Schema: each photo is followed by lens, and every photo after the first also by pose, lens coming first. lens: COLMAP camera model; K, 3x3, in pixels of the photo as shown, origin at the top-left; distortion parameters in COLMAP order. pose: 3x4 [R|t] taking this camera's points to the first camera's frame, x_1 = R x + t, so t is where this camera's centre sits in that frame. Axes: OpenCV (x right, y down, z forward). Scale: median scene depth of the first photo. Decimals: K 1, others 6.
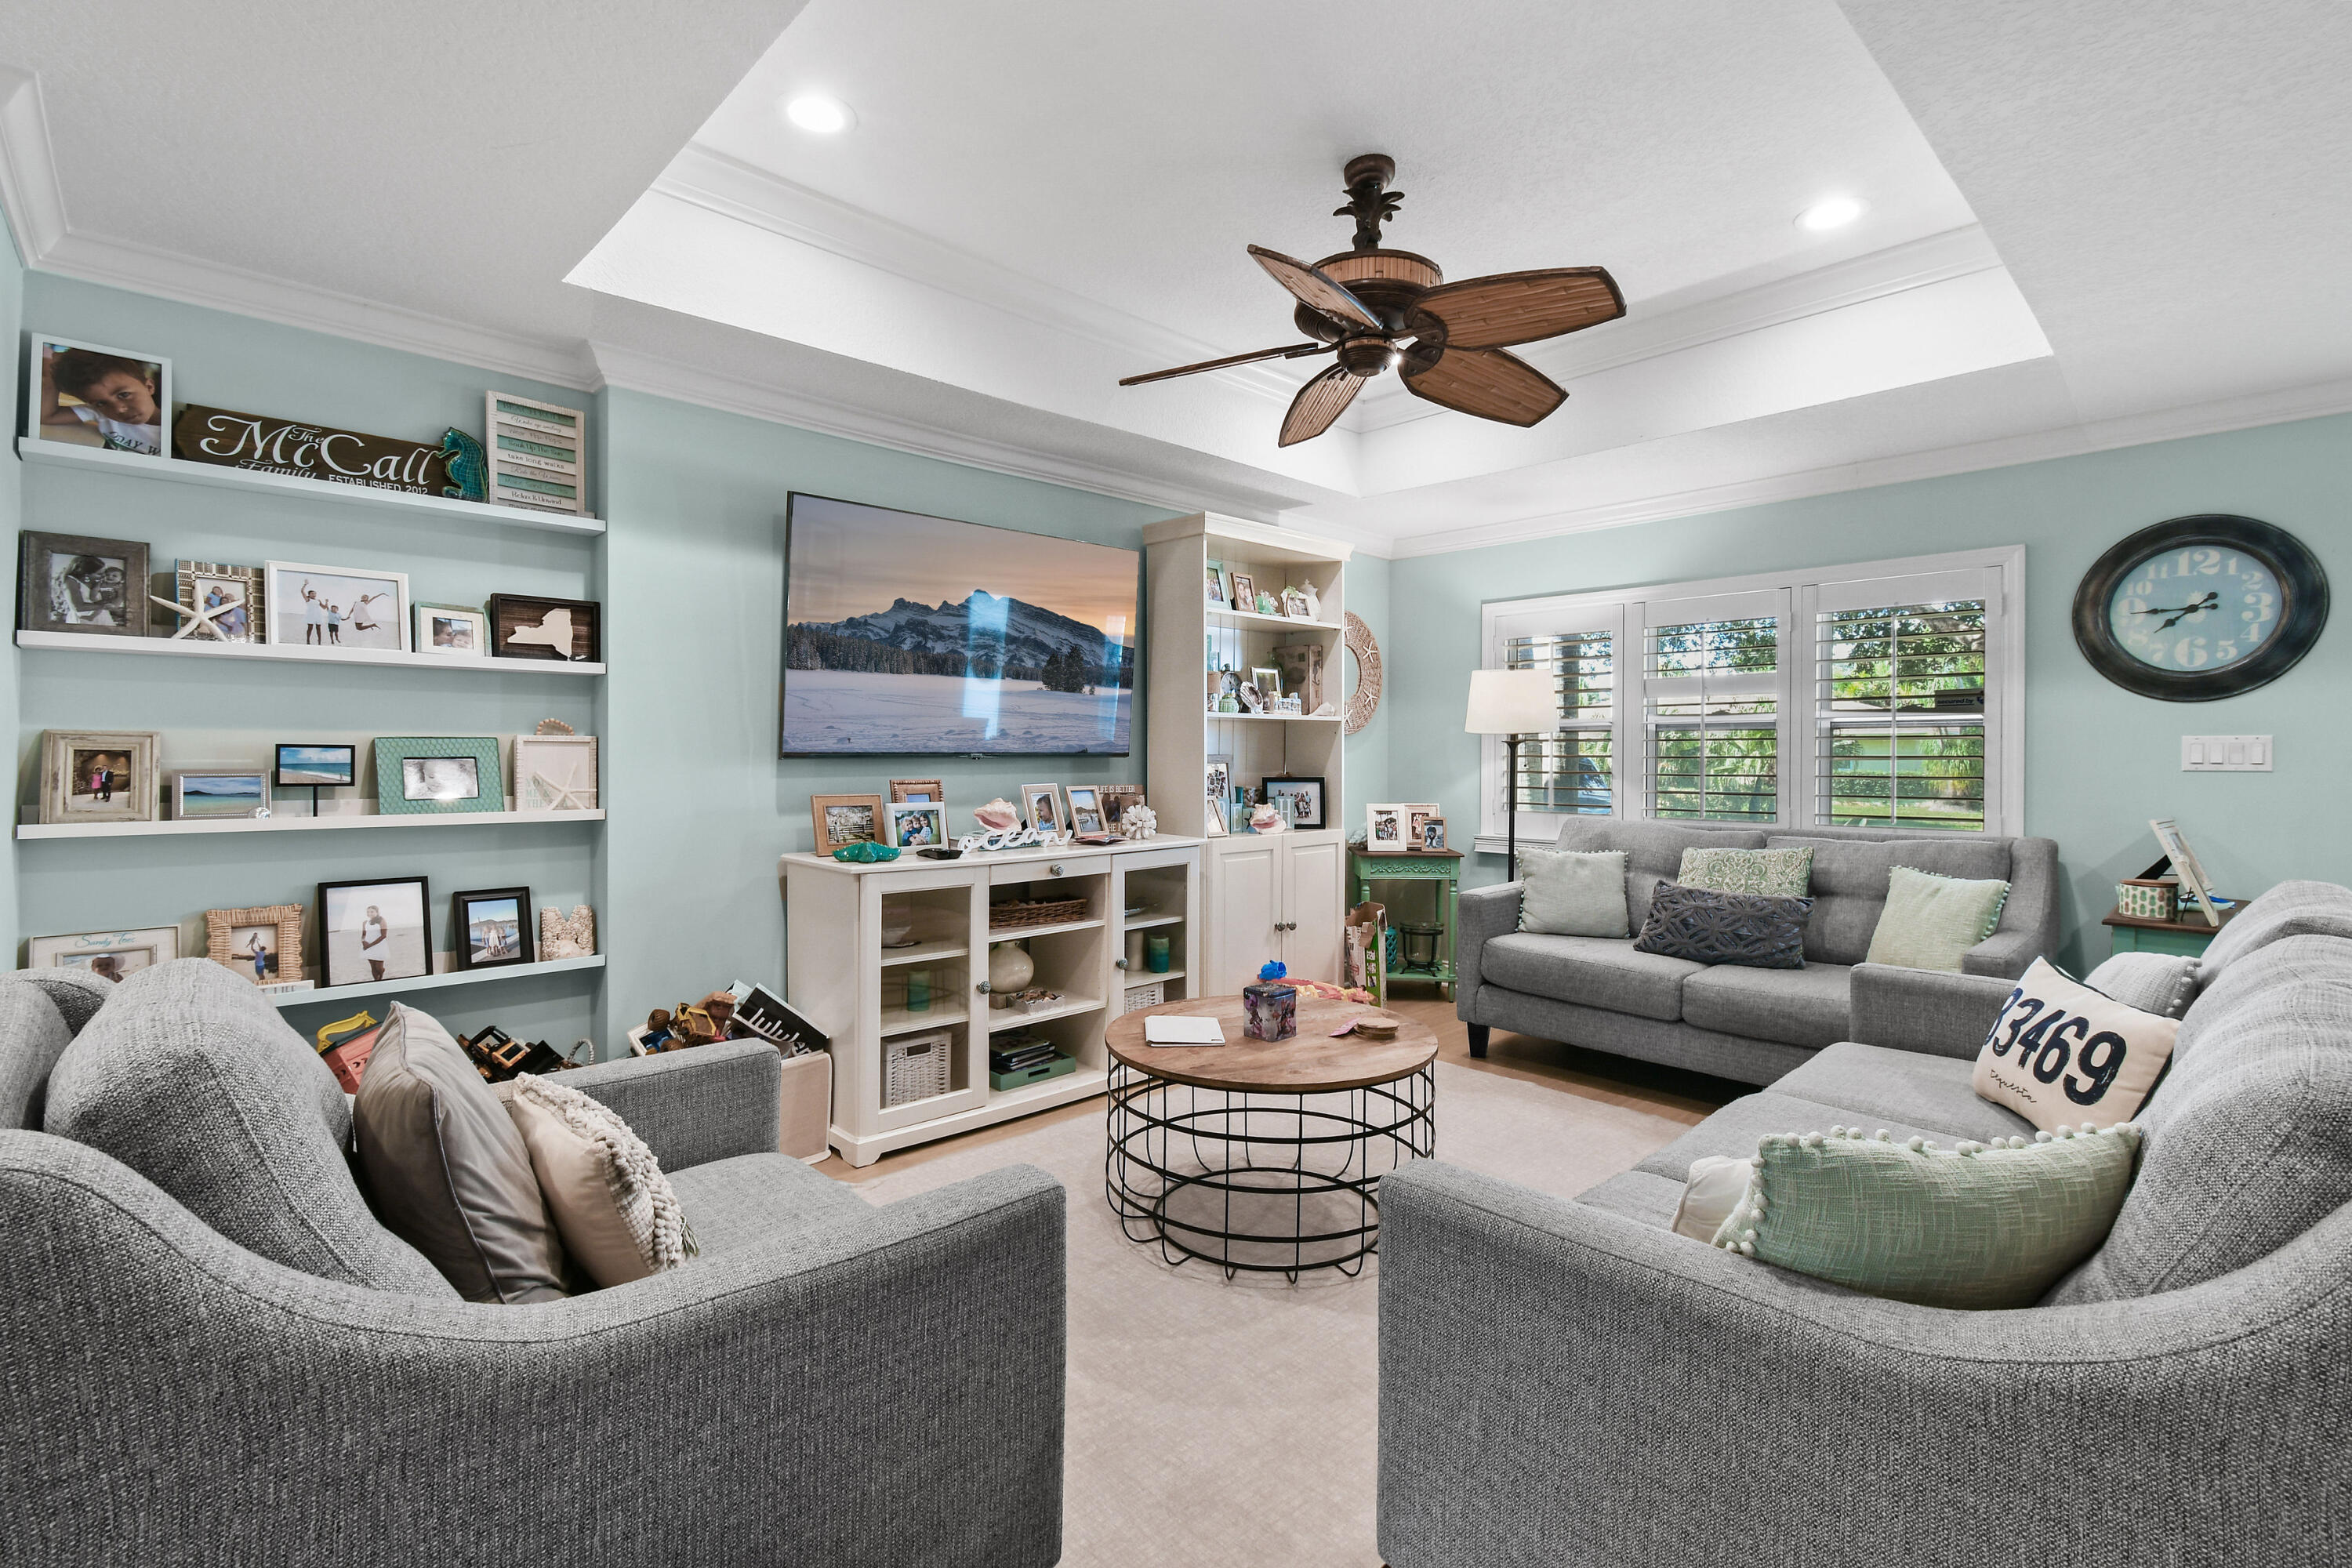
lens RADIAL K [[1067.4, 0, 1164.4], [0, 1067.4, 763.8], [0, 0, 1]] dist [-0.000289, -0.000491]
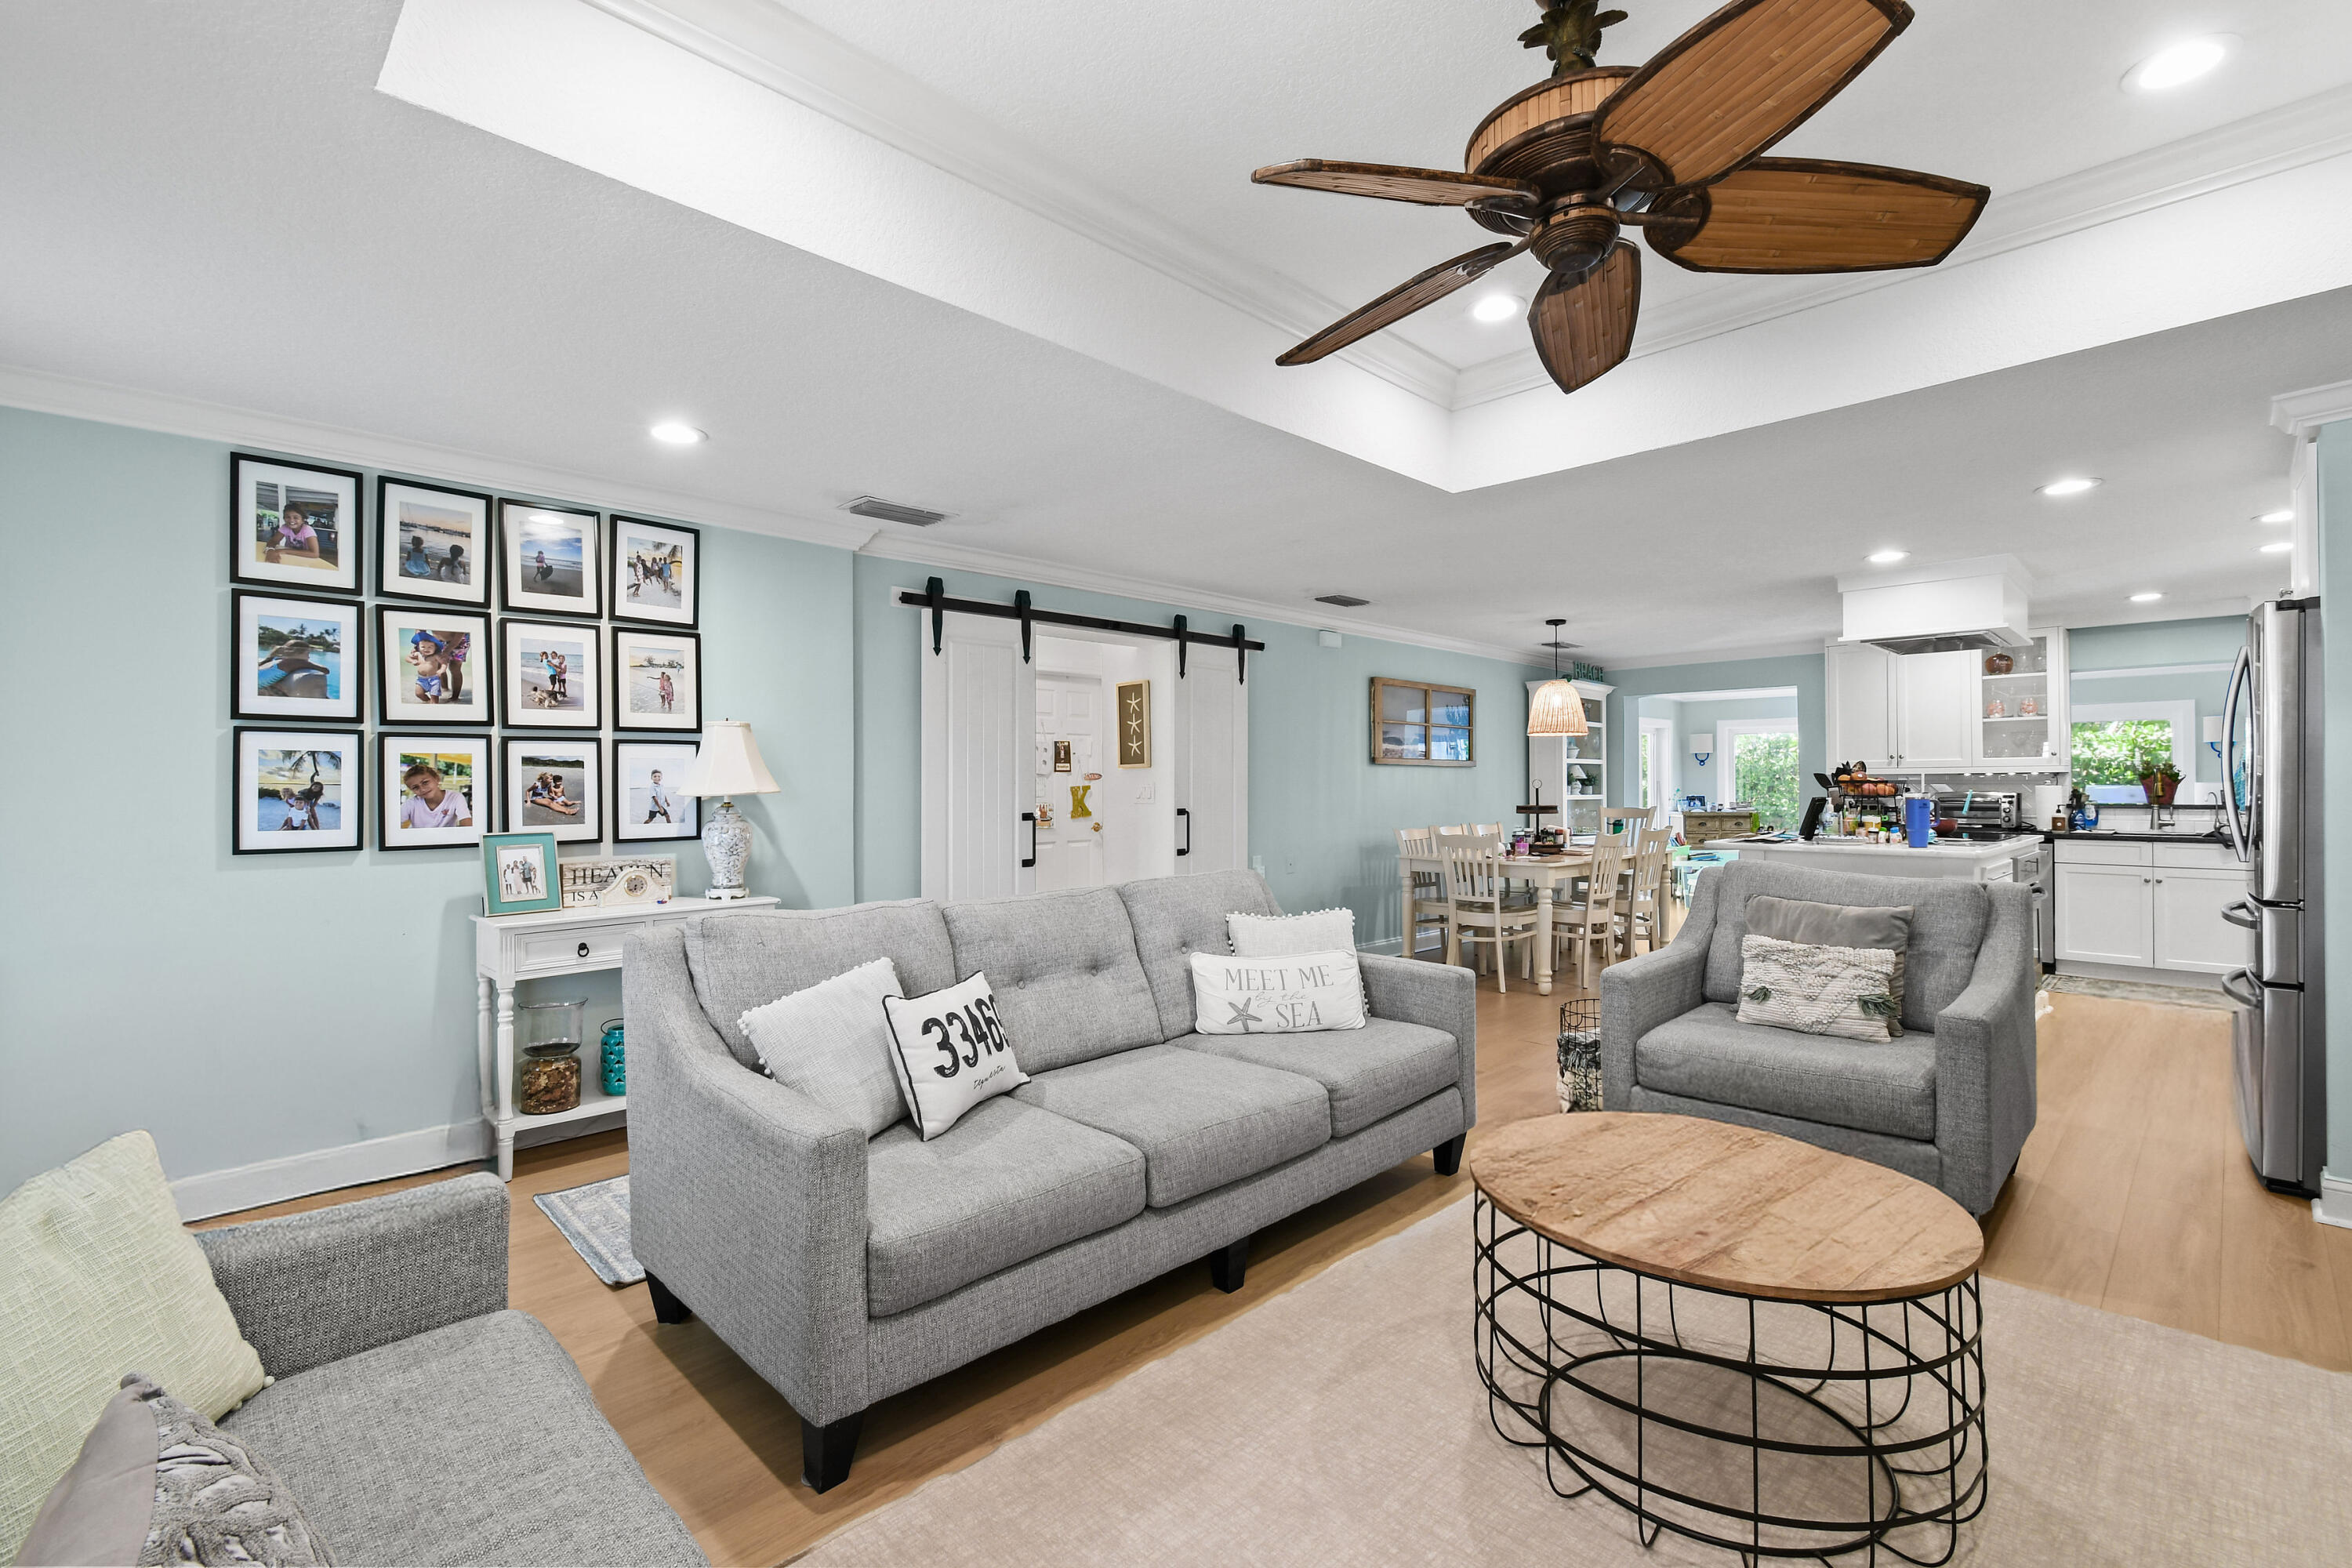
lens RADIAL K [[1040.8, 0, 1176.0], [0, 1040.8, 784.0], [0, 0, 1]] dist [0.001653, -0.000420]
pose [[-0.999751, 0.000780, -0.022312, 0.377921], [0.000566, 0.999954, 0.009574, -0.024993], [0.022319, 0.009559, -0.999705, 1.355950]]
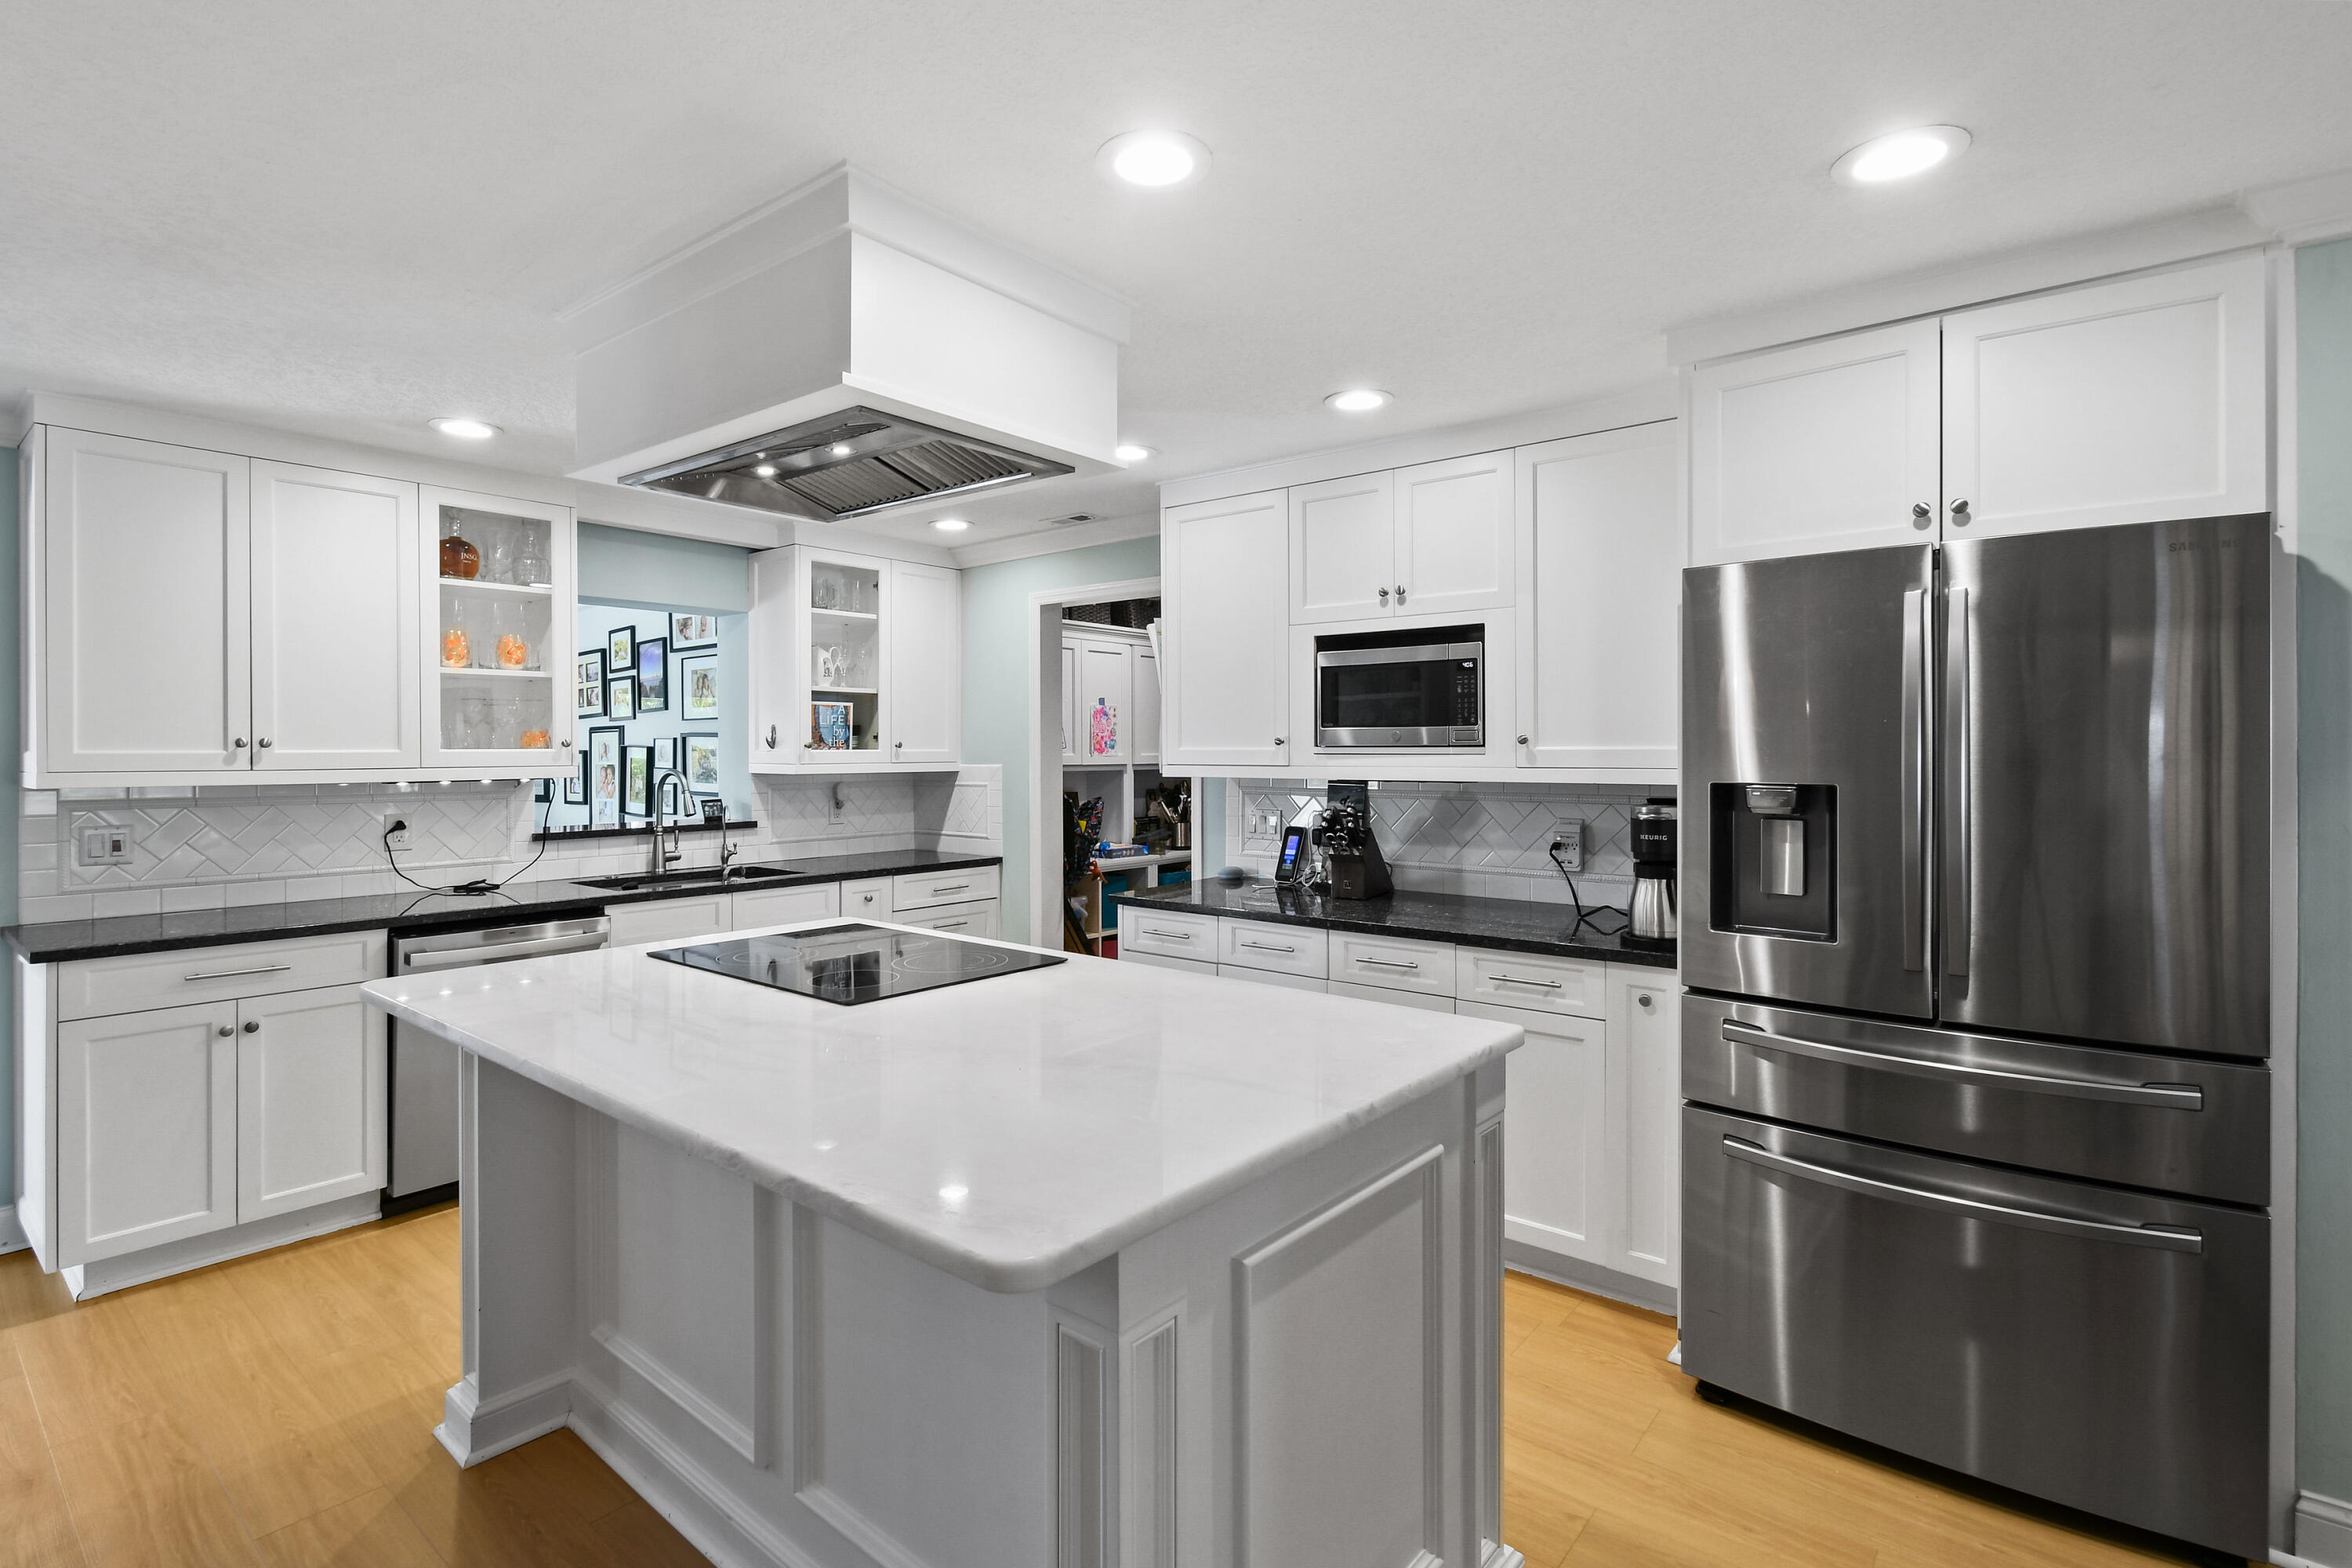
lens RADIAL K [[1110.5, 0, 1175.9], [0, 1110.5, 756.8], [0, 0, 1]] dist [0.000469, -0.000813]
pose [[0.129647, 0.000332, -0.991560, -0.127763], [-0.008644, 0.999962, -0.000795, -0.052661], [0.991523, 0.008674, 0.129645, -0.118122]]
